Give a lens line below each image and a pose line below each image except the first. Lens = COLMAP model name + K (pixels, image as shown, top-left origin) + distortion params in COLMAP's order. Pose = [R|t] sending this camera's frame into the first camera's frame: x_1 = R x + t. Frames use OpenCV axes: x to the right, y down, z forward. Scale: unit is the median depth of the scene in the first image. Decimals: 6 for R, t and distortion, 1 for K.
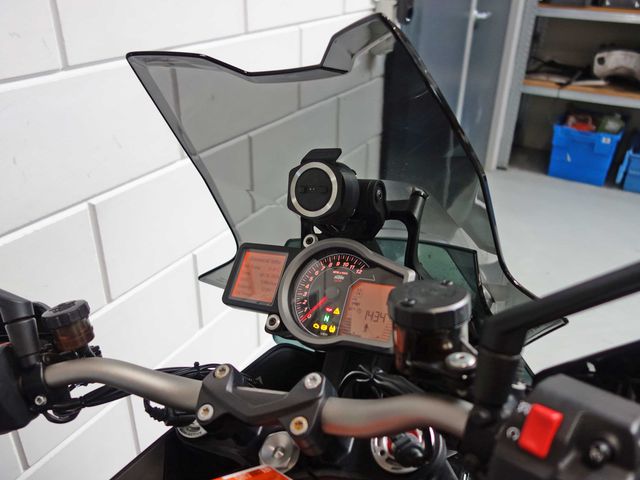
lens RADIAL K [[562.6, 0, 317.1], [0, 562.6, 242.5], [0, 0, 1]] dist [0.003406, -0.008602]
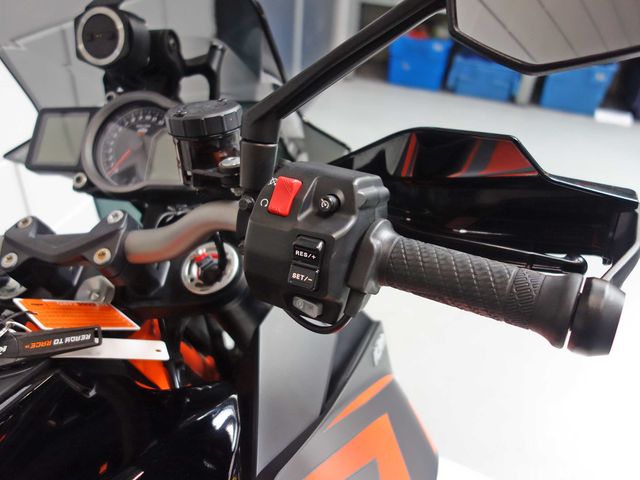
lens RADIAL K [[558.8, 0, 337.4], [0, 558.8, 239.6], [0, 0, 1]] dist [-0.052938, -0.000629]
pose [[0.957721, -0.103471, 0.268446, 0.090815], [0.063717, 0.986200, 0.152806, 0.130244], [-0.280552, -0.129241, 0.951098, -0.084924]]
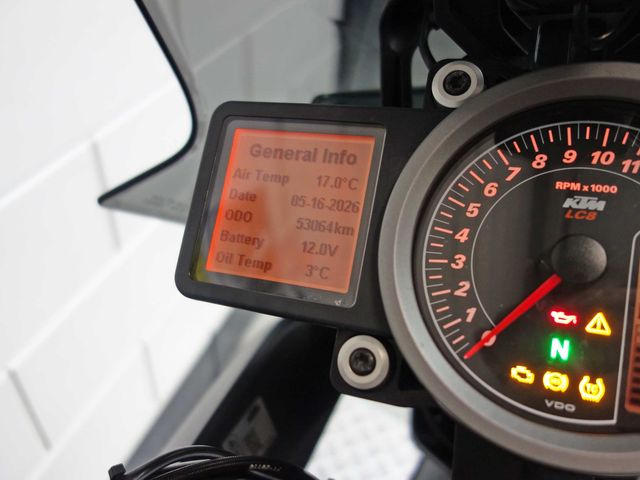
lens RADIAL K [[562.6, 0, 317.1], [0, 562.6, 242.5], [0, 0, 1]] dist [0.003406, -0.008602]
pose [[0.990256, -0.064351, 0.123502, -0.141339], [0.037495, 0.977286, 0.208579, 0.015729], [-0.134119, -0.201916, 0.970176, 0.752095]]
